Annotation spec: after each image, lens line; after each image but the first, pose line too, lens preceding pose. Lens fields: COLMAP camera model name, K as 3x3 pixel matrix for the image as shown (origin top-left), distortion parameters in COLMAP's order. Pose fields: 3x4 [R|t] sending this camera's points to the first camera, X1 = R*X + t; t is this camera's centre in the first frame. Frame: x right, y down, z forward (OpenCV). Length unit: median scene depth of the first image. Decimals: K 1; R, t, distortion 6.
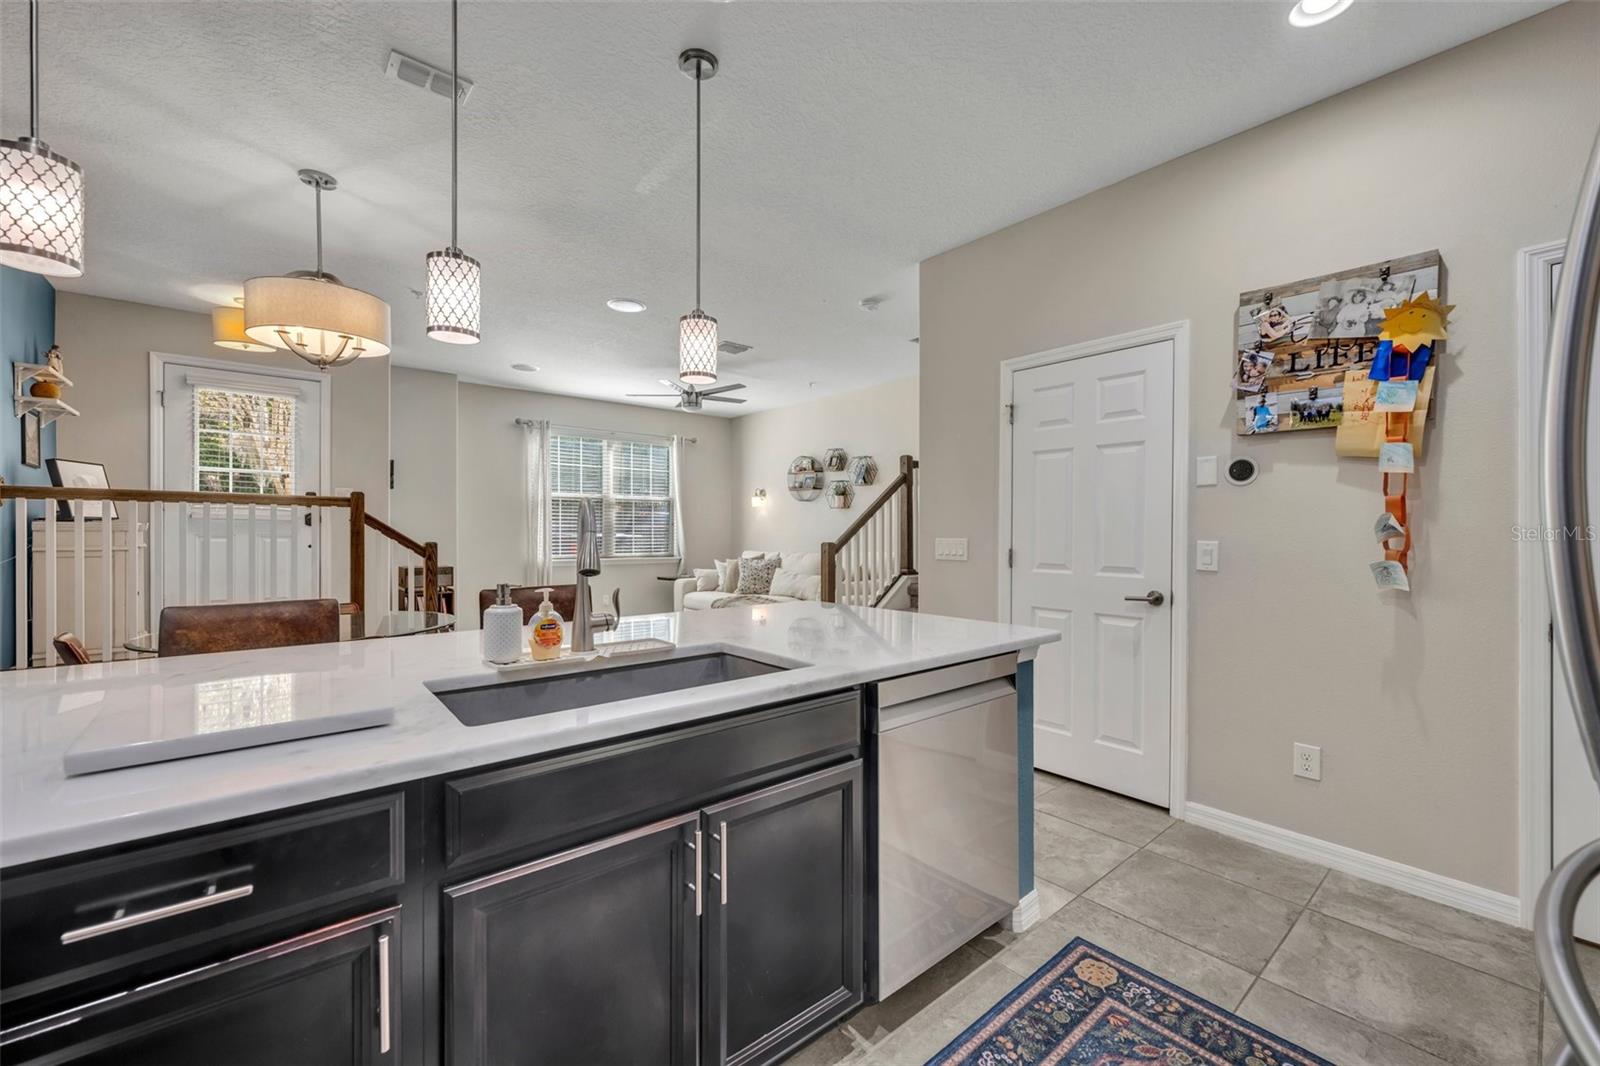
lens RADIAL K [[638.6, 0, 798.5], [0, 638.6, 536.9], [0, 0, 1]] dist [-0.000357, 0.000105]
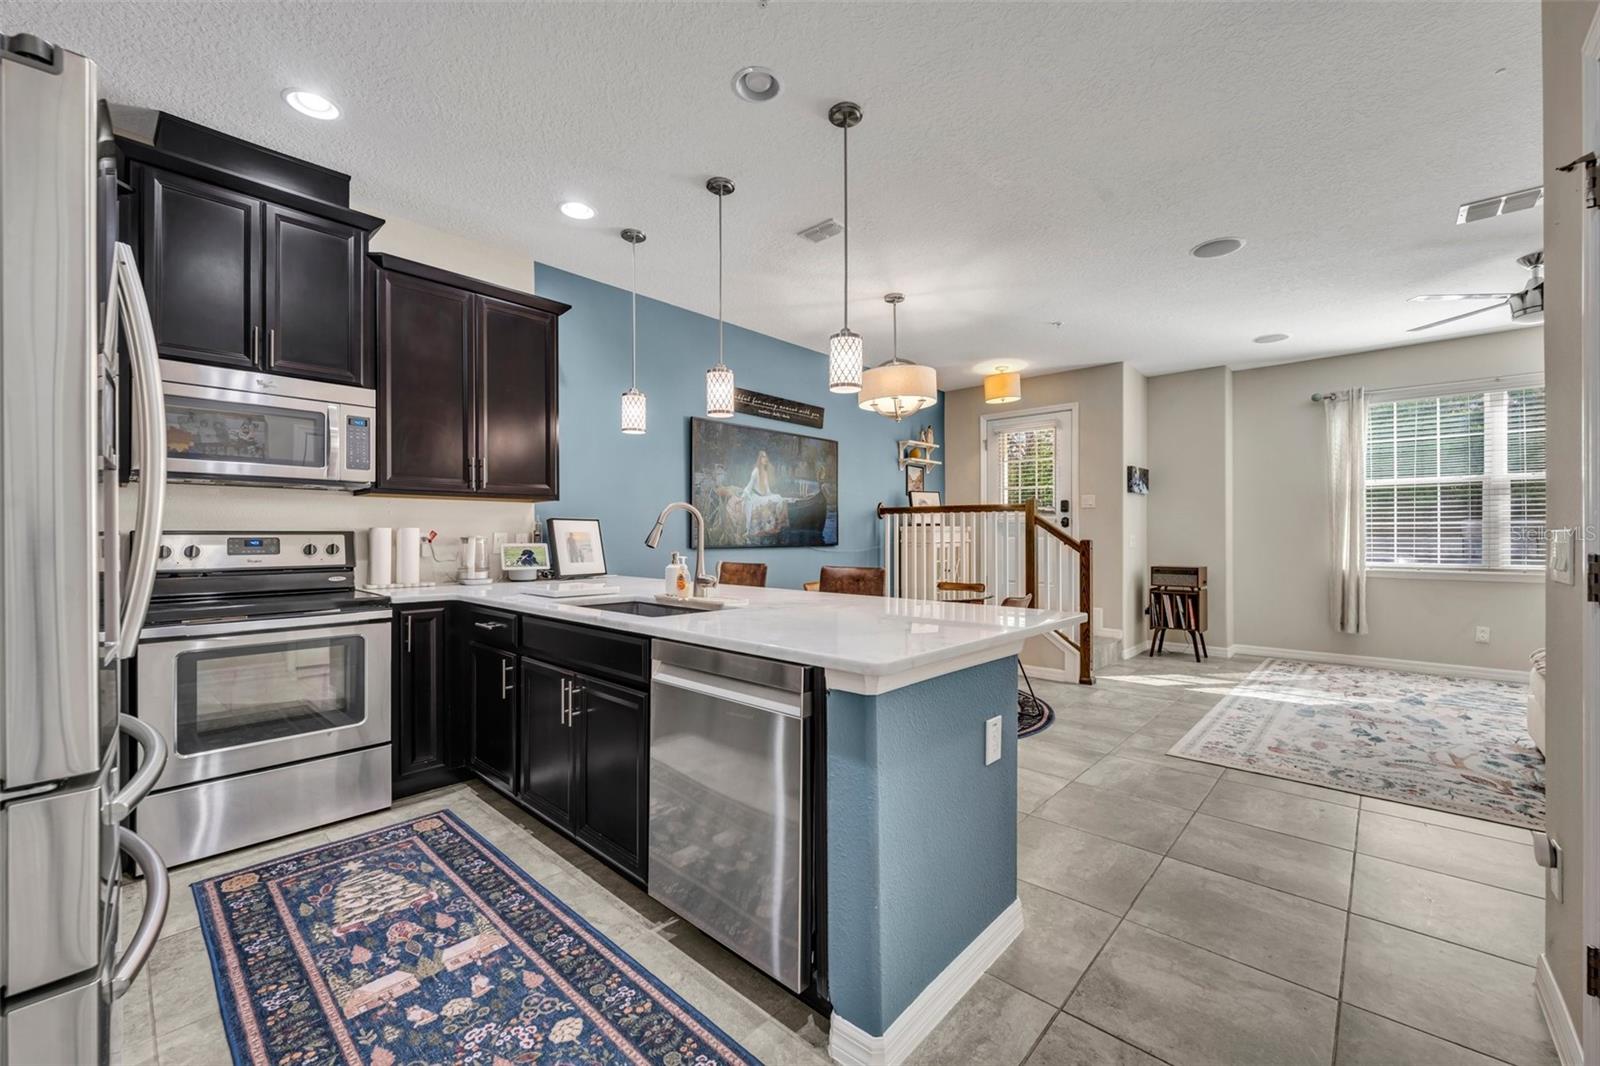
lens RADIAL K [[638.6, 0, 798.5], [0, 638.6, 536.9], [0, 0, 1]] dist [-0.000357, 0.000105]
pose [[0.126552, -0.000391, -0.991960, 0.291364], [-0.009012, 0.999958, -0.001543, 0.005963], [0.991919, 0.009135, 0.126543, 0.234011]]
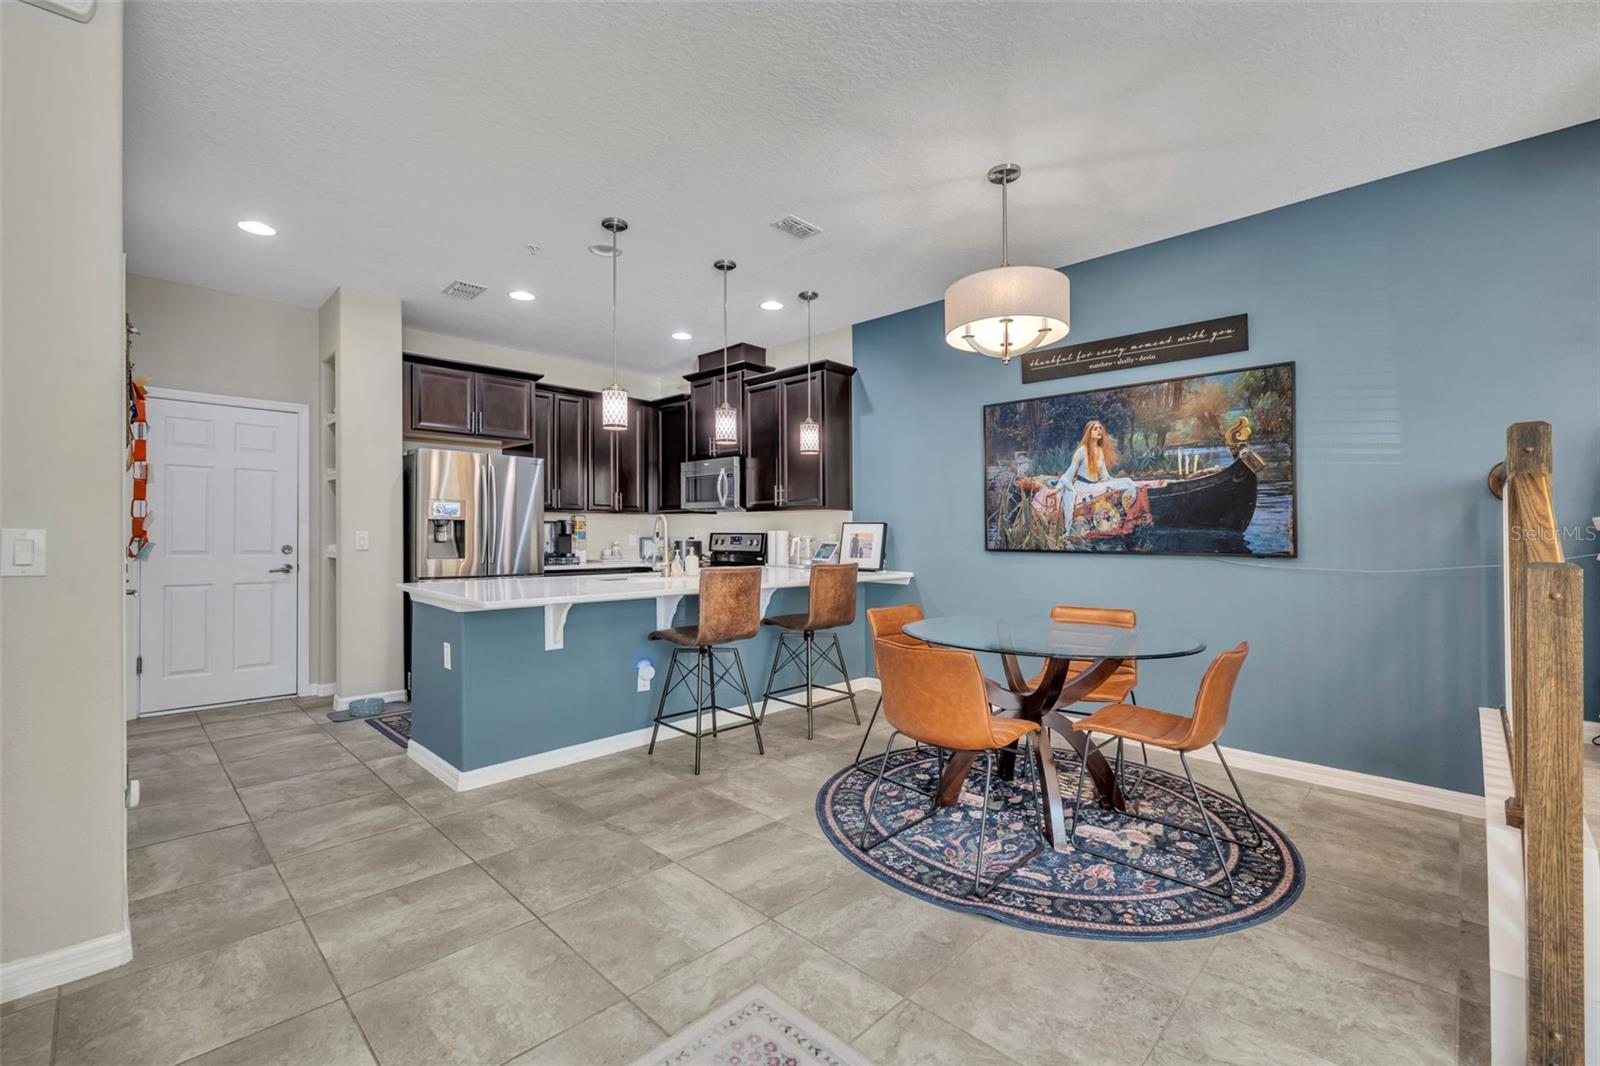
lens RADIAL K [[683.1, 0, 797.6], [0, 683.1, 525.9], [0, 0, 1]] dist [0.000169, -0.000070]
pose [[-0.995279, -0.007041, -0.096799, -0.130361], [-0.006995, 0.999975, -0.000821, -0.003615], [0.096802, -0.000140, -0.995304, 0.813630]]
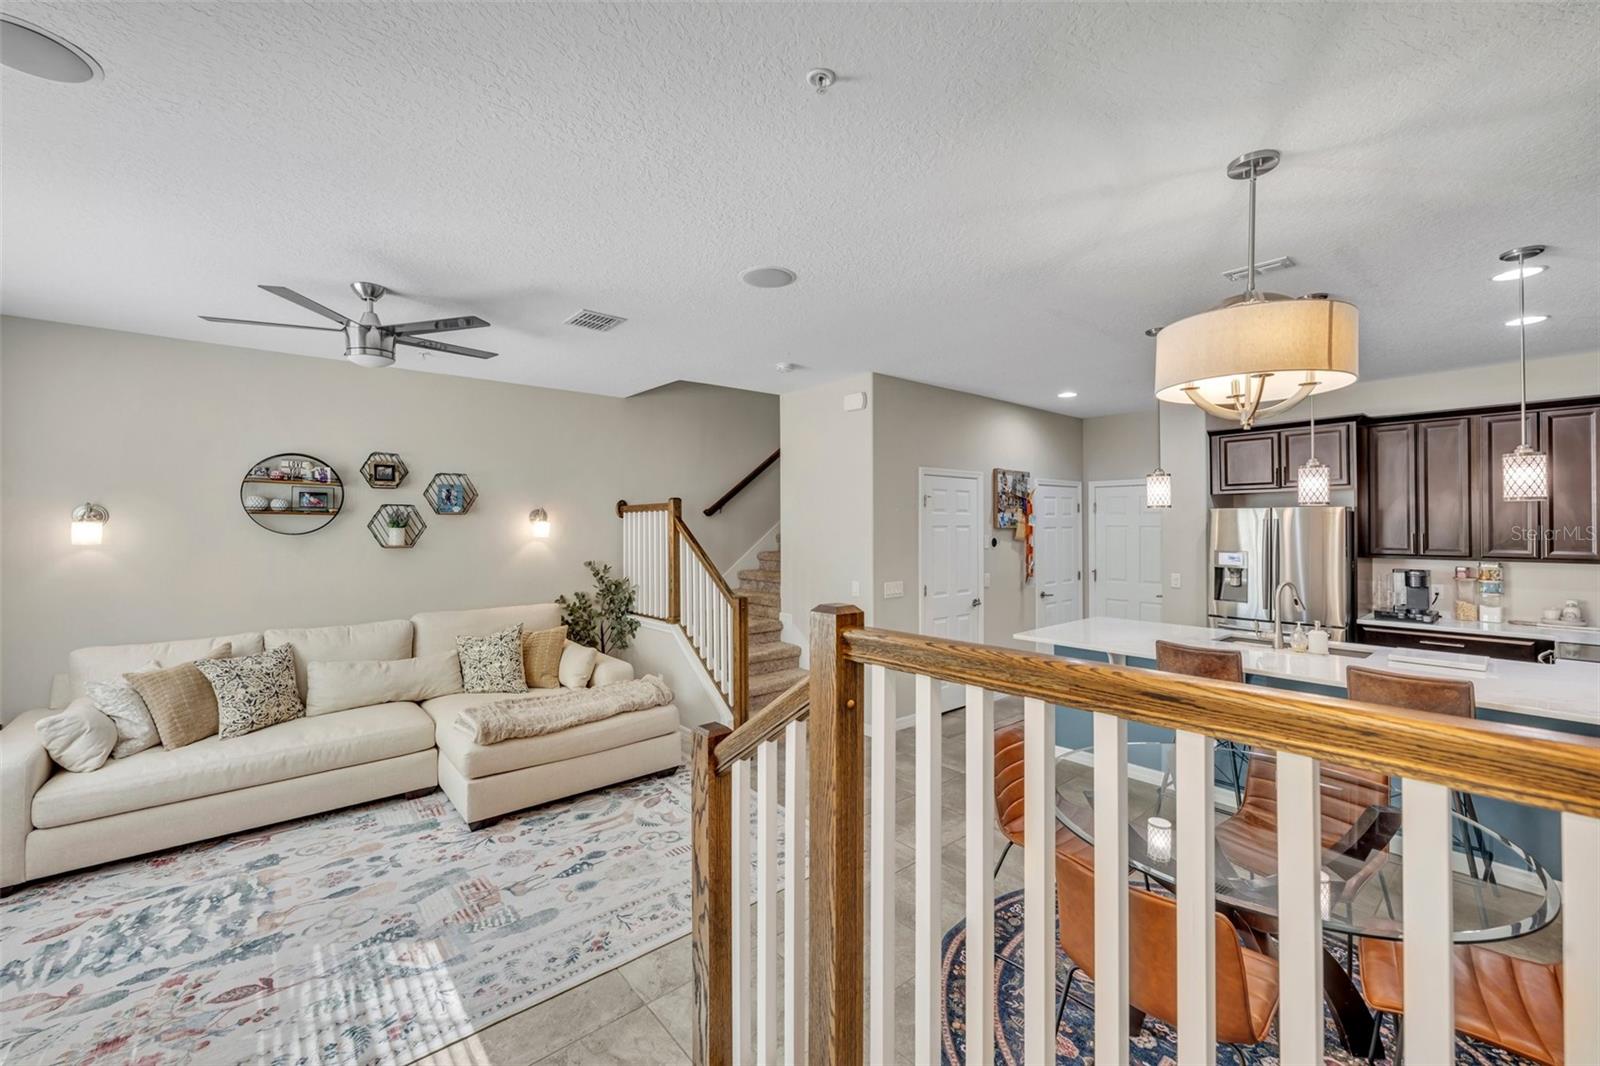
lens RADIAL K [[644.1, 0, 795.7], [0, 644.1, 520.9], [0, 0, 1]] dist [0.001492, -0.000019]
pose [[0.003323, 0.003904, 0.999987, -0.591264], [0.012596, 0.999913, -0.003946, -0.064891], [-0.999915, 0.012609, 0.003274, 0.607763]]
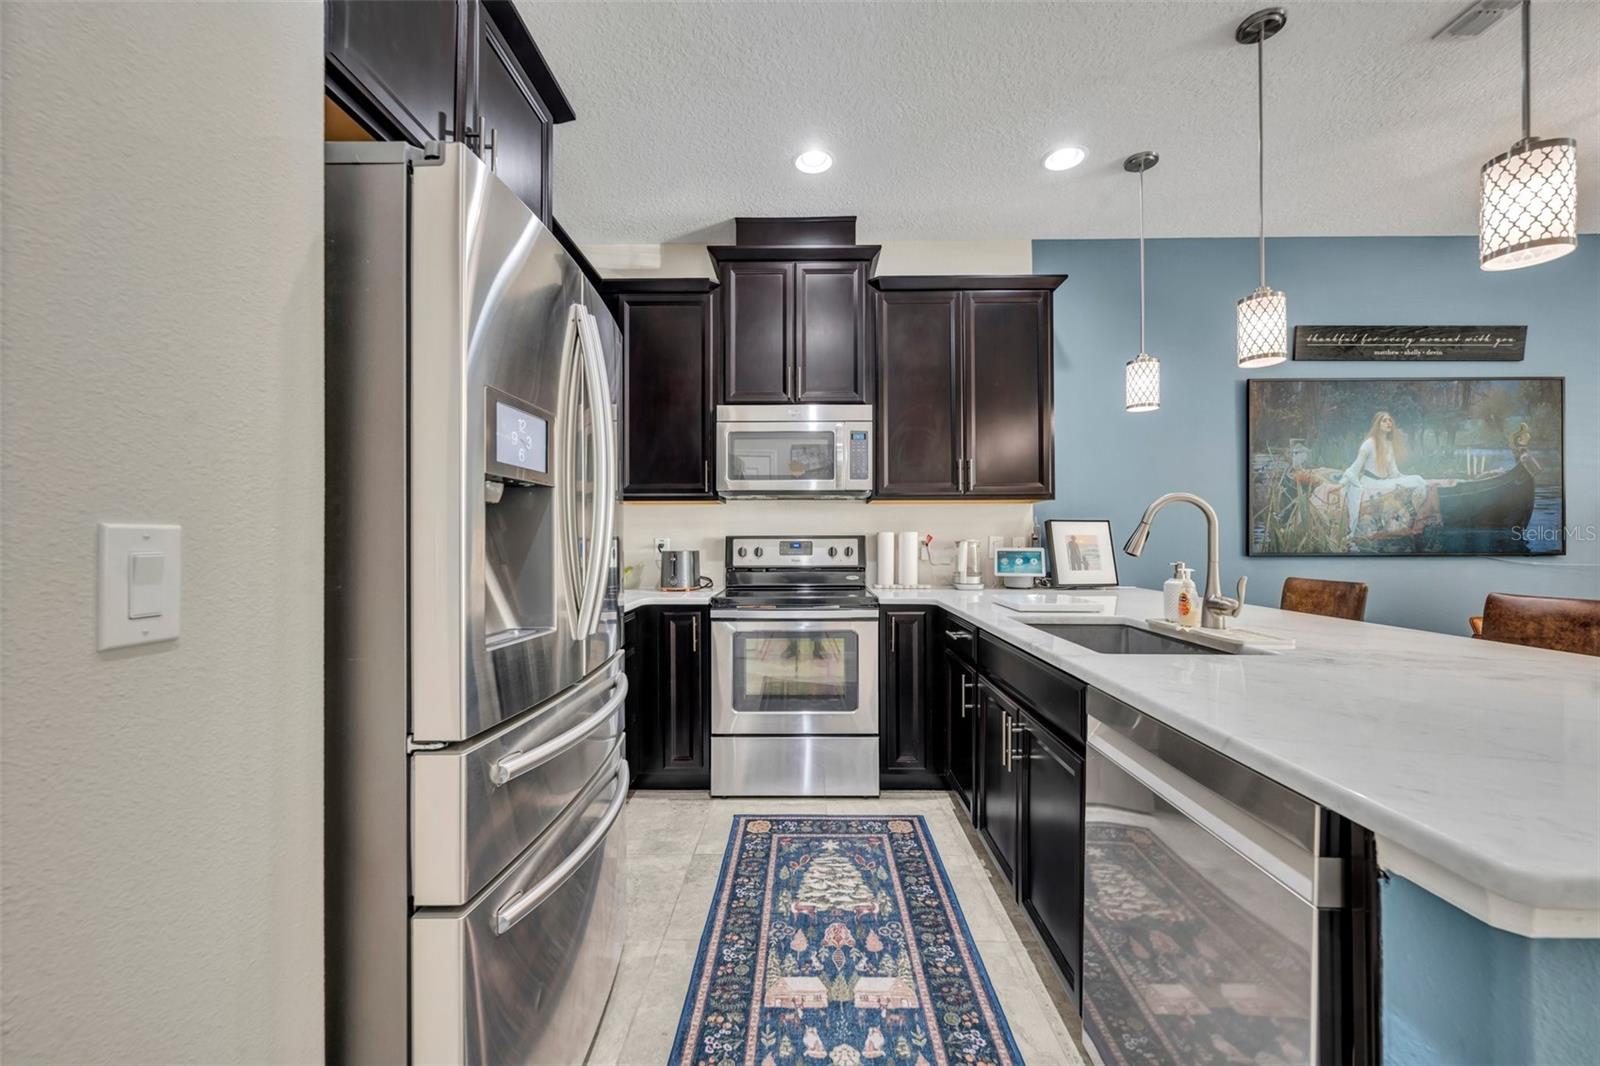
lens RADIAL K [[635.9, 0, 798.2], [0, 635.9, 537.4], [0, 0, 1]] dist [-0.001671, 0.000300]
pose [[-0.654427, -0.003715, -0.756116, 0.220176], [-0.007459, 0.999971, 0.001543, 0.005266], [0.756088, 0.006649, -0.654436, 0.264818]]
